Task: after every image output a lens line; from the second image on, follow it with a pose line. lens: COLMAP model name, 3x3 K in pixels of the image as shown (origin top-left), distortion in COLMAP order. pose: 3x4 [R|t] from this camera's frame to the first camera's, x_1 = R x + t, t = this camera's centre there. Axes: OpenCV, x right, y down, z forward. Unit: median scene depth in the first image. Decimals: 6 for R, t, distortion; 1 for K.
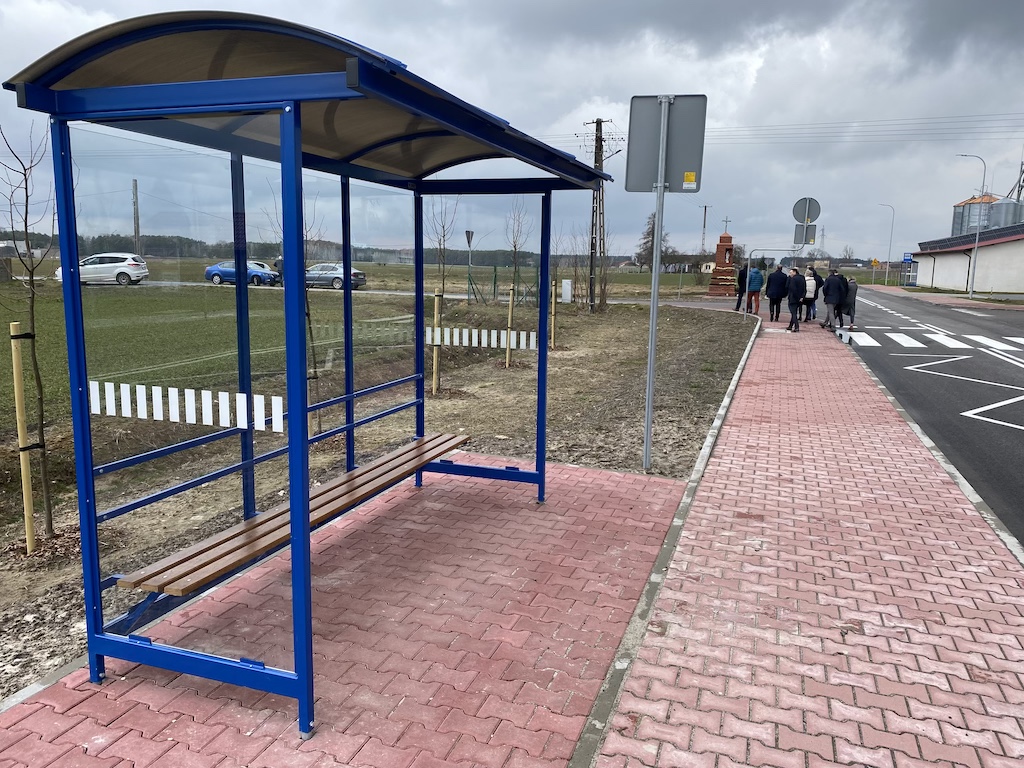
lens RADIAL K [[765.3, 0, 512.9], [0, 765.3, 382.3], [0, 0, 1]] dist [0.028038, -0.034723]
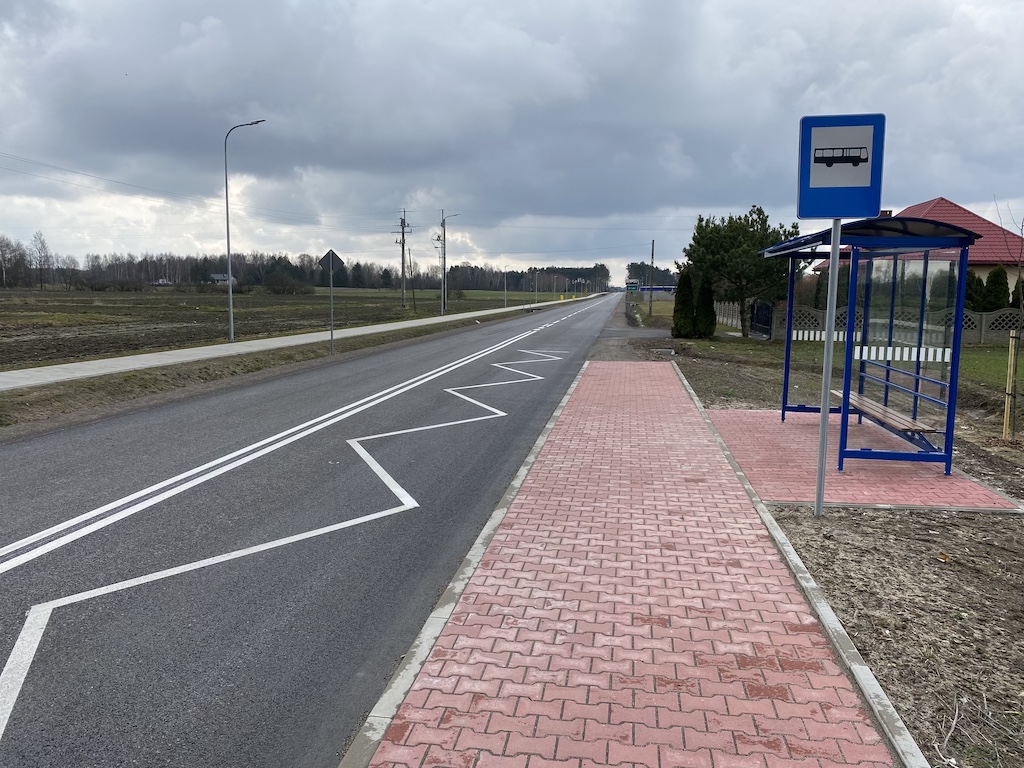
lens RADIAL K [[765.3, 0, 503.4], [0, 765.3, 385.6], [0, 0, 1]] dist [0.028038, -0.034723]
pose [[-0.984763, -0.008788, -0.173678, 0.771416], [-0.056316, 0.961020, 0.270684, -0.289495], [0.164529, 0.276341, -0.946872, 1.918483]]
